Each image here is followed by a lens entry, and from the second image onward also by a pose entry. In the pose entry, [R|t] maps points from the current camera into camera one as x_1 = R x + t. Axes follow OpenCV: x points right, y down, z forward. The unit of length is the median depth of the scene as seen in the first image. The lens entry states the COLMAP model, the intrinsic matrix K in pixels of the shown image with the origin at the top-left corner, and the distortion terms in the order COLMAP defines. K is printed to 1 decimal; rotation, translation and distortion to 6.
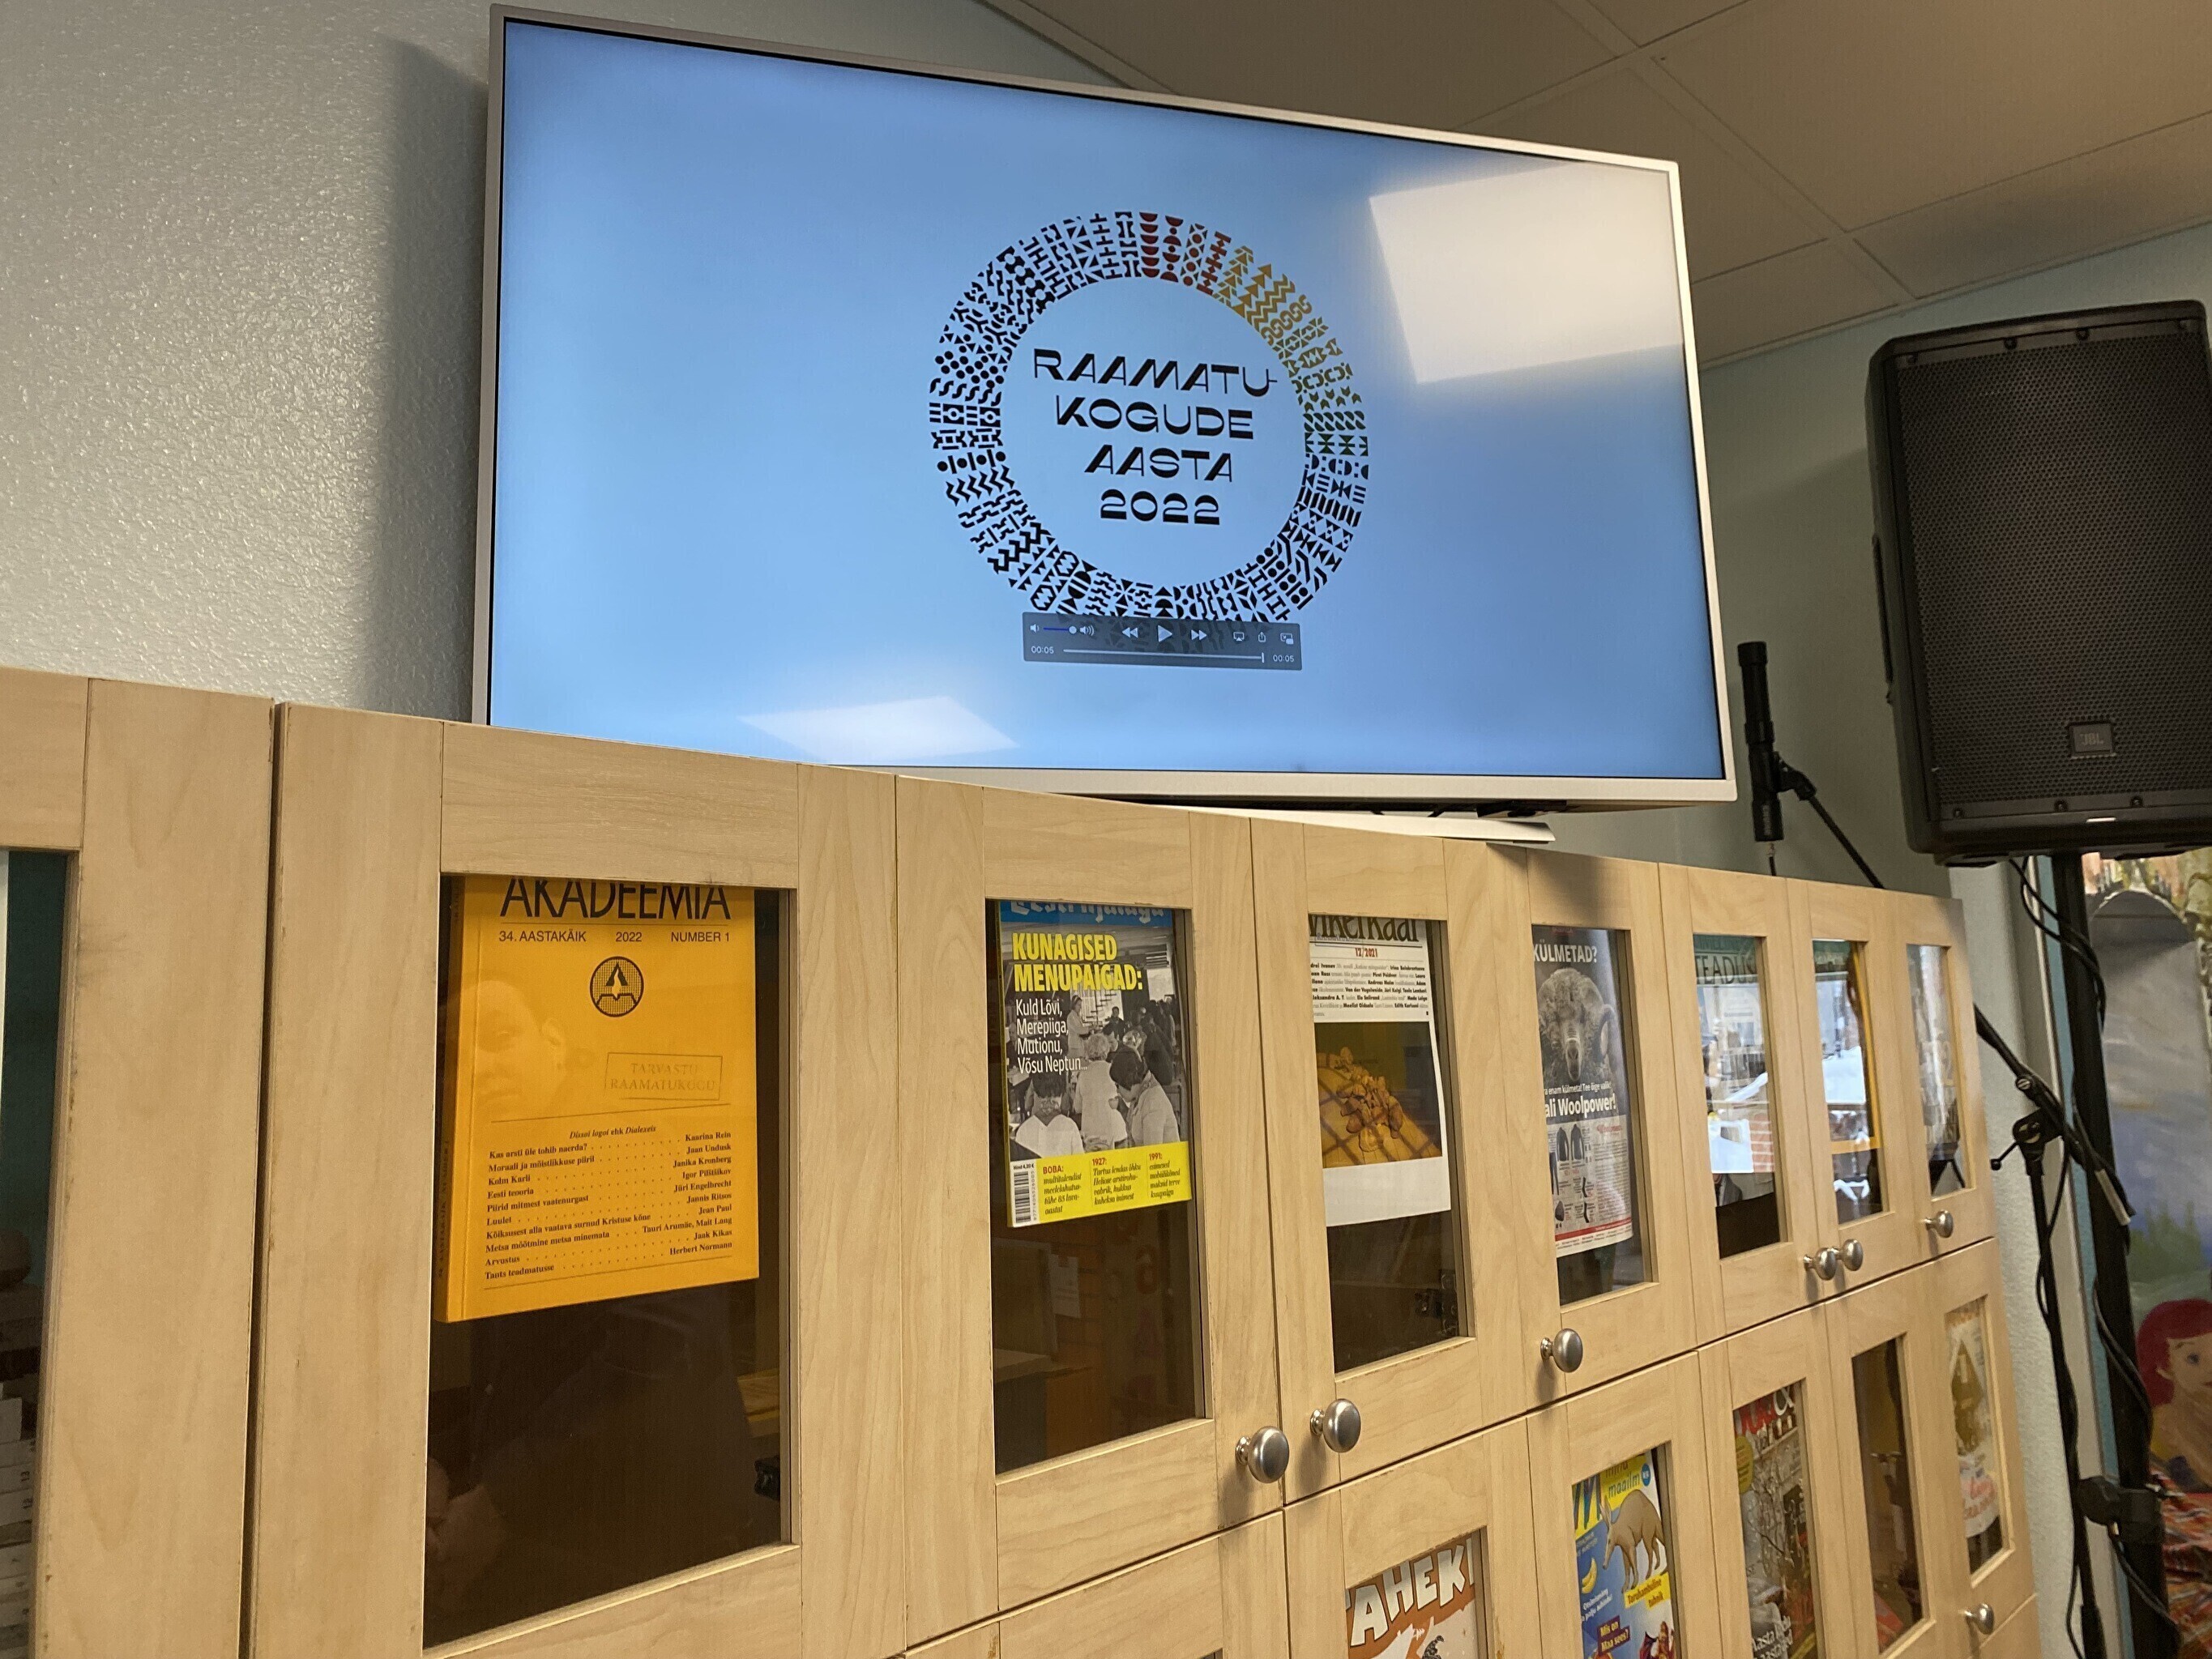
lens RADIAL K [[1657.9, 0, 1107.6], [0, 1657.9, 816.1], [0, 0, 1]] dist [0.036914, -0.046725]
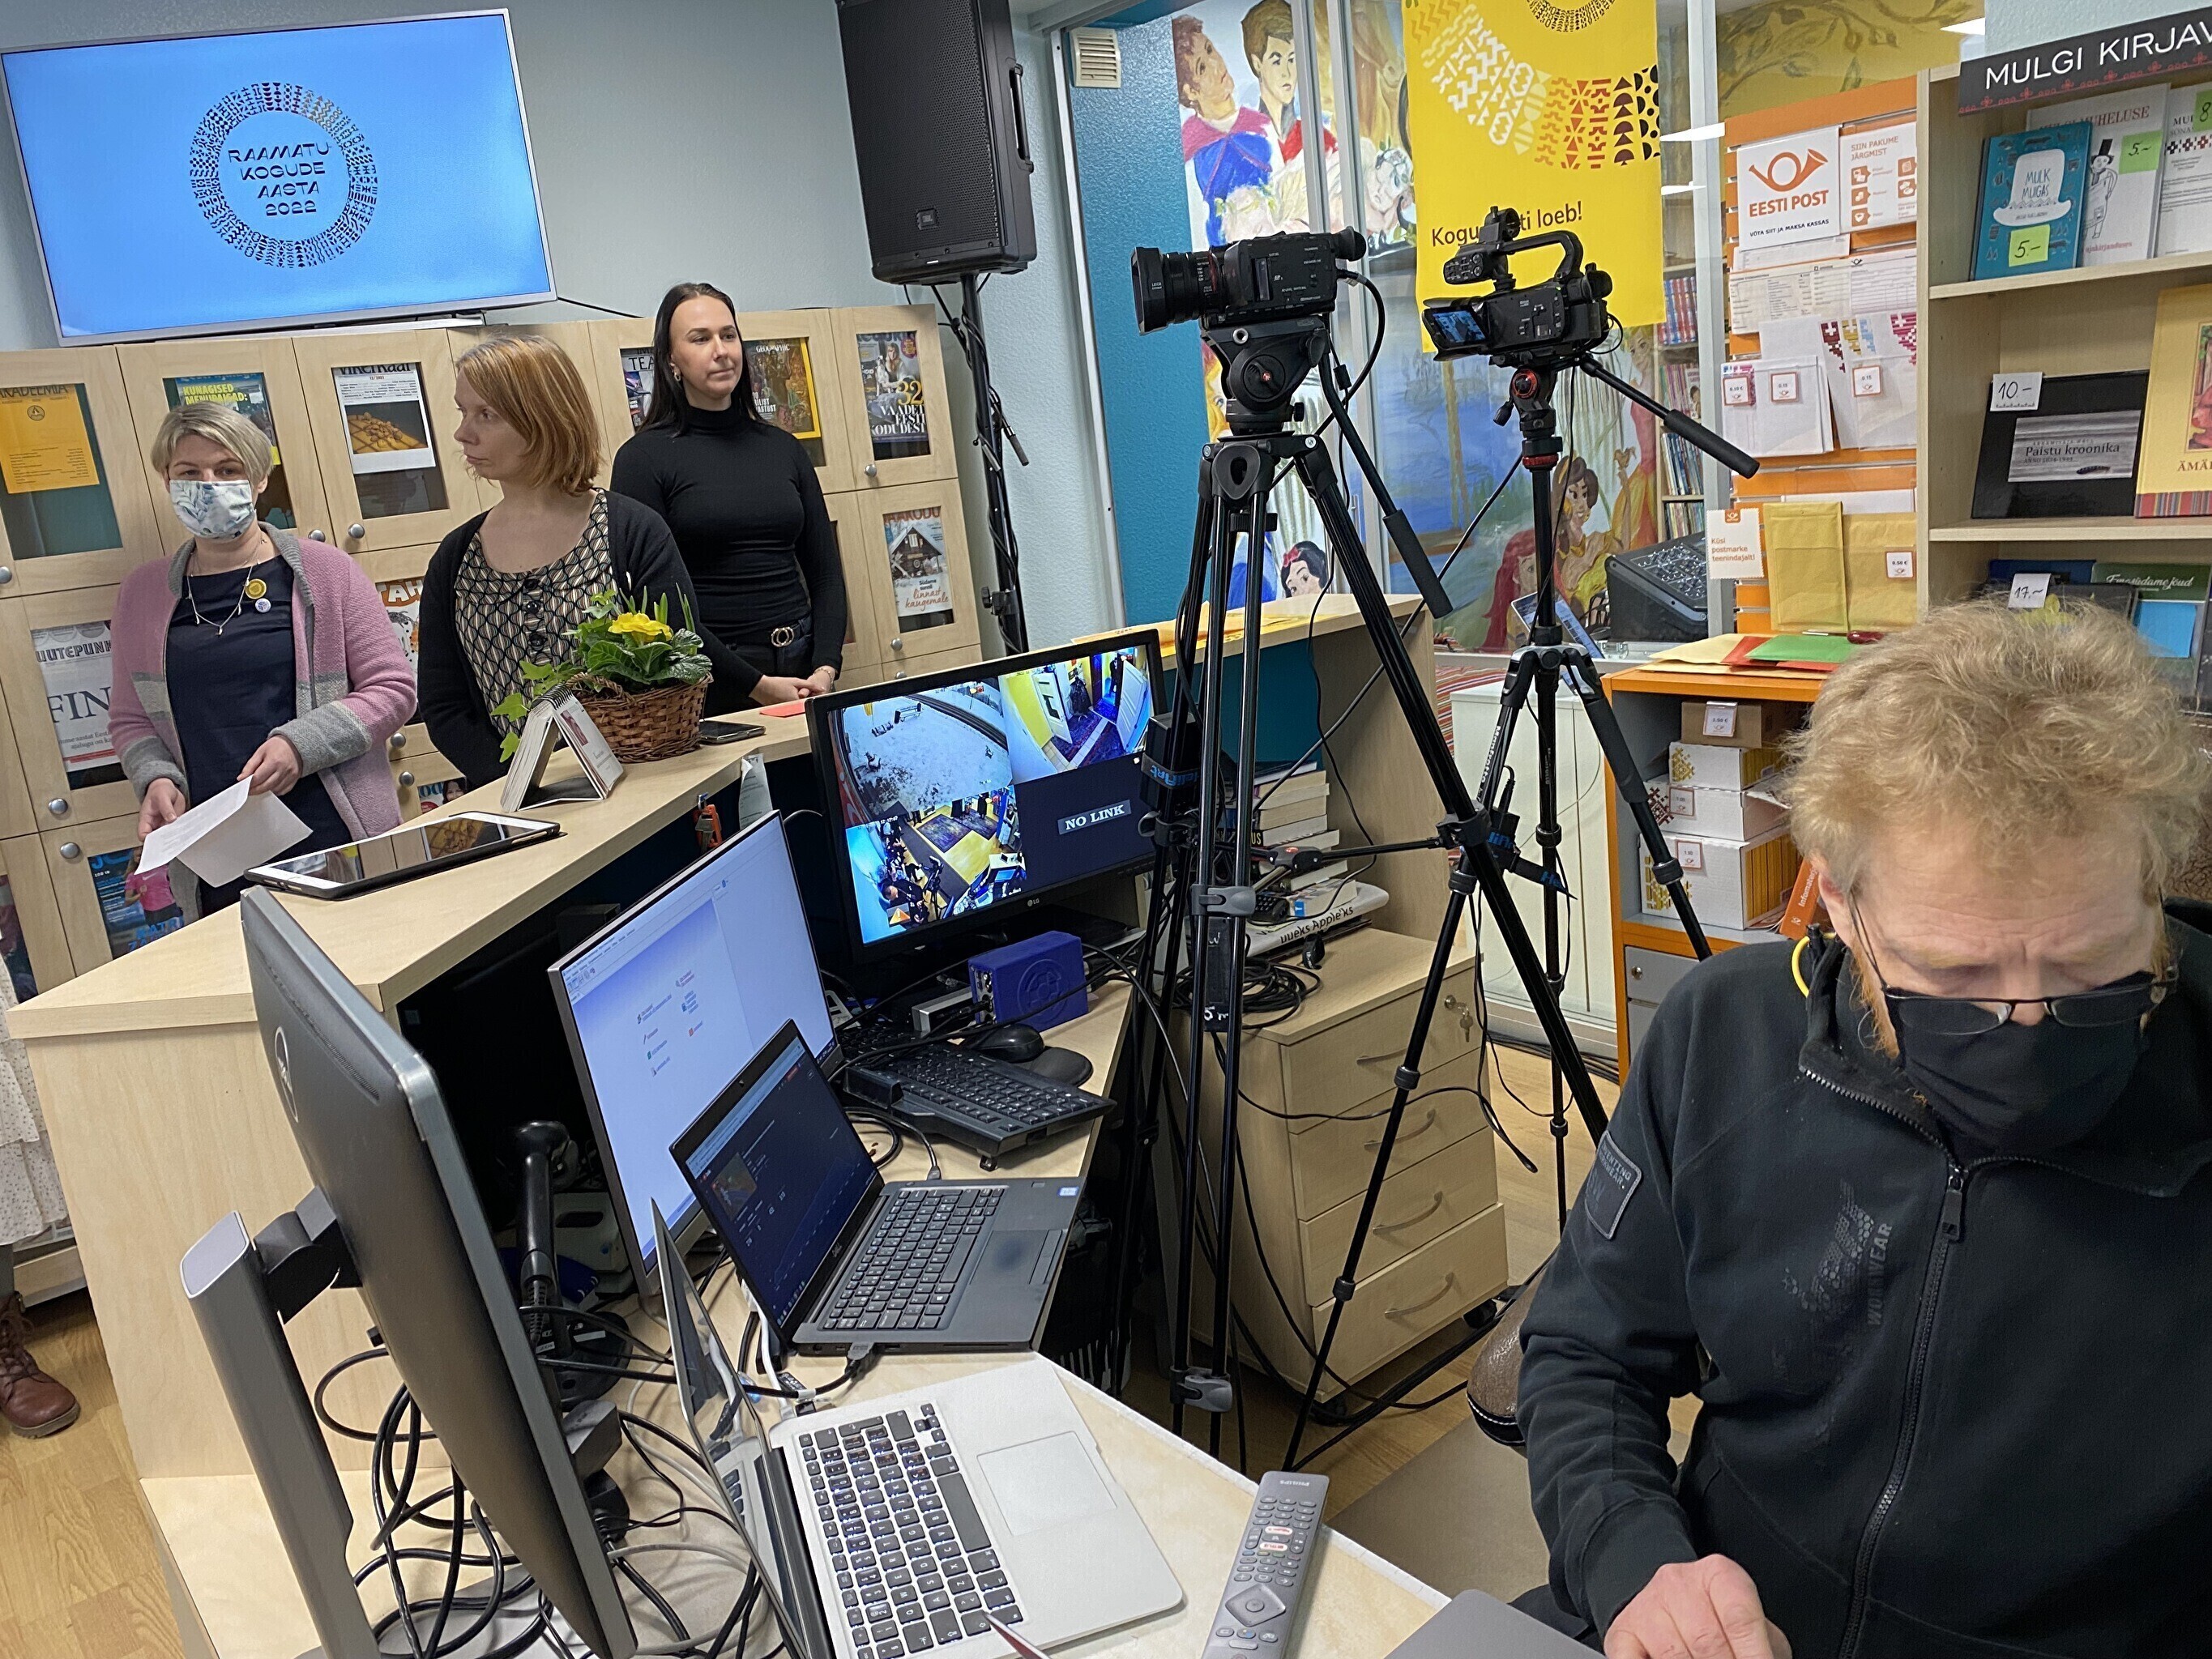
lens RADIAL K [[1686.9, 0, 1123.6], [0, 1686.9, 803.1], [0, 0, 1]] dist [0.054288, -0.051438]
pose [[0.984421, -0.025388, -0.173984, 1.817911], [0.087380, 0.929316, 0.358799, -0.168345], [0.152577, -0.368412, 0.917057, -1.673082]]
